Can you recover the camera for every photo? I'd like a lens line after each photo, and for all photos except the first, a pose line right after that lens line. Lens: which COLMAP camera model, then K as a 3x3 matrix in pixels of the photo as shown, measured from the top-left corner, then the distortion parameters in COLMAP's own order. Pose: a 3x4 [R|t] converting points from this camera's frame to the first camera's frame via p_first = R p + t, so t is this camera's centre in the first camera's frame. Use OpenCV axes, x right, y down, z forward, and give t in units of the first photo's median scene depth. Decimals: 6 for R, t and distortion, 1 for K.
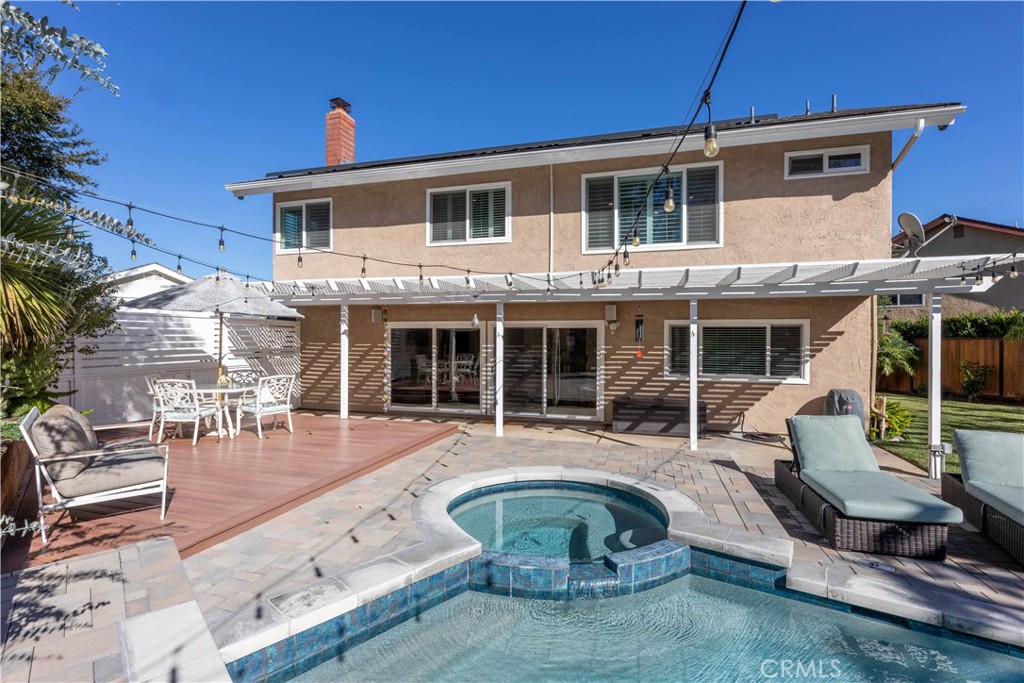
lens RADIAL K [[493.1, 0, 510.0], [0, 493.1, 341.2], [0, 0, 1]] dist [0.015157, -0.000004]
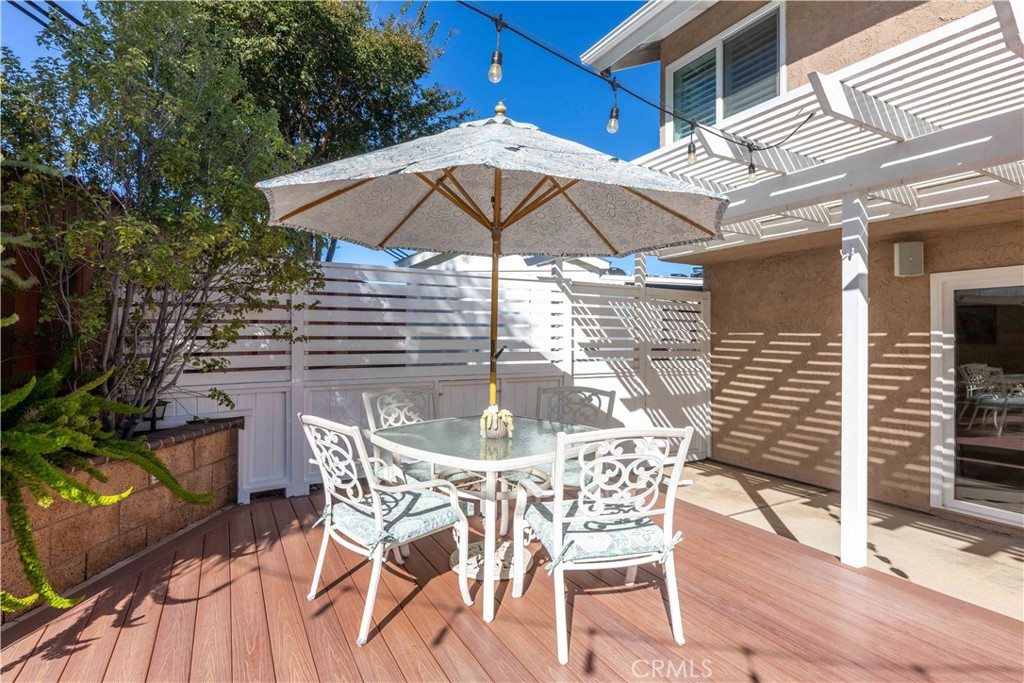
lens RADIAL K [[547.3, 0, 475.9], [0, 547.3, 335.5], [0, 0, 1]] dist [0.004110, 0.000219]
pose [[0.692595, -0.005727, -0.721304, -0.195564], [-0.004085, 0.999921, -0.011862, 0.015229], [0.721315, 0.011162, 0.692517, 0.460327]]
